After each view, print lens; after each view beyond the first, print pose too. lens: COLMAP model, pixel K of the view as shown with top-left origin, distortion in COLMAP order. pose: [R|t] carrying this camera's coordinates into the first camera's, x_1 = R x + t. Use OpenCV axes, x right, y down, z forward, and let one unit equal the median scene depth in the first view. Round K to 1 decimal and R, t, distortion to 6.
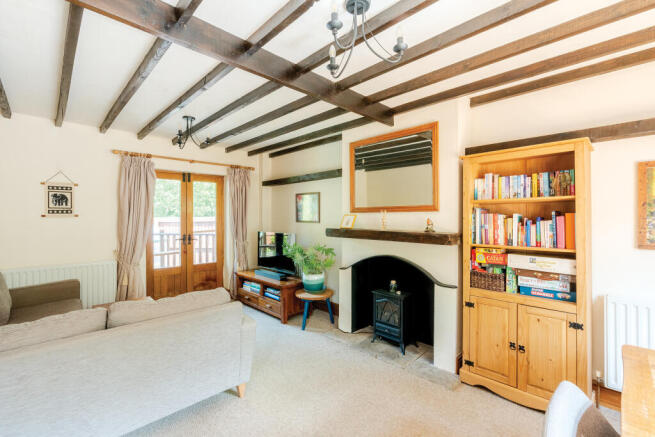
lens RADIAL K [[296.9, 0, 330.9], [0, 296.9, 215.3], [0, 0, 1]] dist [-0.010441, 0.004482]
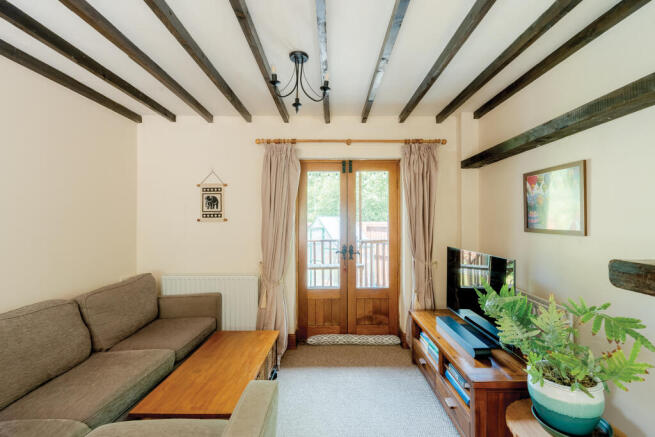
lens RADIAL K [[296.9, 0, 334.6], [0, 296.9, 218.6], [0, 0, 1]] dist [-0.010441, 0.004482]
pose [[0.725143, -0.005886, -0.688573, -0.012777], [0.004000, 0.999983, -0.004336, 0.002846], [0.688587, 0.000390, 0.725154, 0.595970]]
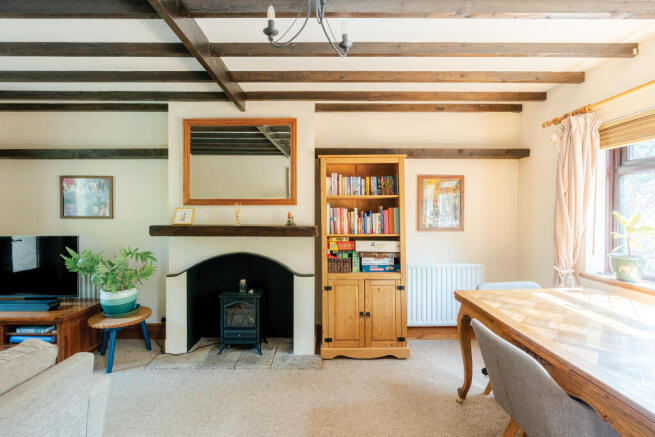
lens RADIAL K [[296.9, 0, 329.0], [0, 296.9, 213.0], [0, 0, 1]] dist [-0.010441, 0.004482]
pose [[0.691697, 0.000045, 0.722188, -0.244876], [-0.004047, 0.999985, 0.003813, 0.008079], [-0.722176, -0.005560, 0.691687, 0.156494]]
